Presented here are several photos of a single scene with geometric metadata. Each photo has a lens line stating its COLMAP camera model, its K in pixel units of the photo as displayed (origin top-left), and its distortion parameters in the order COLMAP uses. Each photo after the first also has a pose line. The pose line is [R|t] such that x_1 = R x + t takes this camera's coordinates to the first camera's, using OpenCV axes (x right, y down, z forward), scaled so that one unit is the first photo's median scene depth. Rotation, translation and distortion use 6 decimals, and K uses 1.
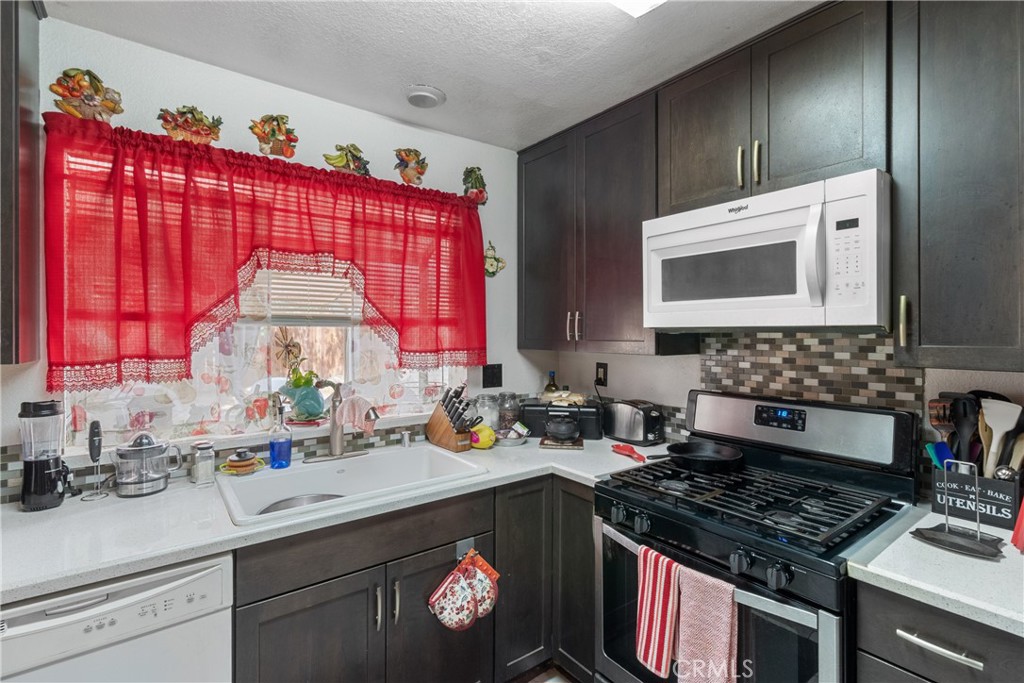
lens RADIAL K [[480.0, 0, 510.4], [0, 480.0, 333.8], [0, 0, 1]] dist [-0.000907, -0.000226]
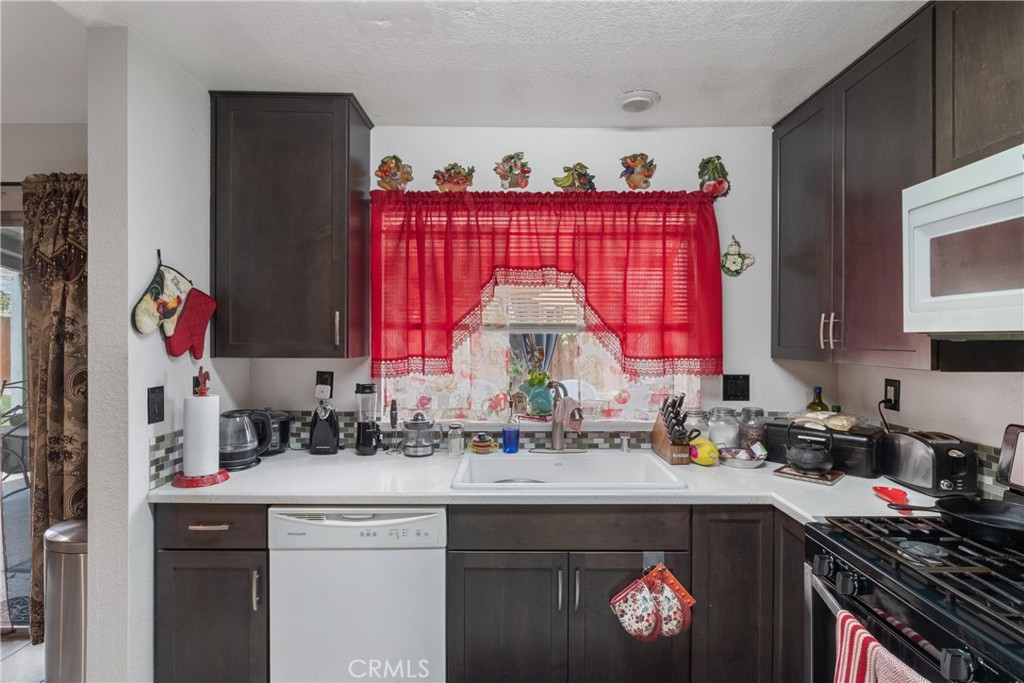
lens RADIAL K [[507.4, 0, 512.6], [0, 507.4, 340.9], [0, 0, 1]] dist [-0.012142, 0.001580]
pose [[0.791537, 0.004390, -0.611106, 0.287220], [-0.003547, 0.999990, 0.002589, 0.000397], [0.611111, 0.000118, 0.791545, 0.015007]]
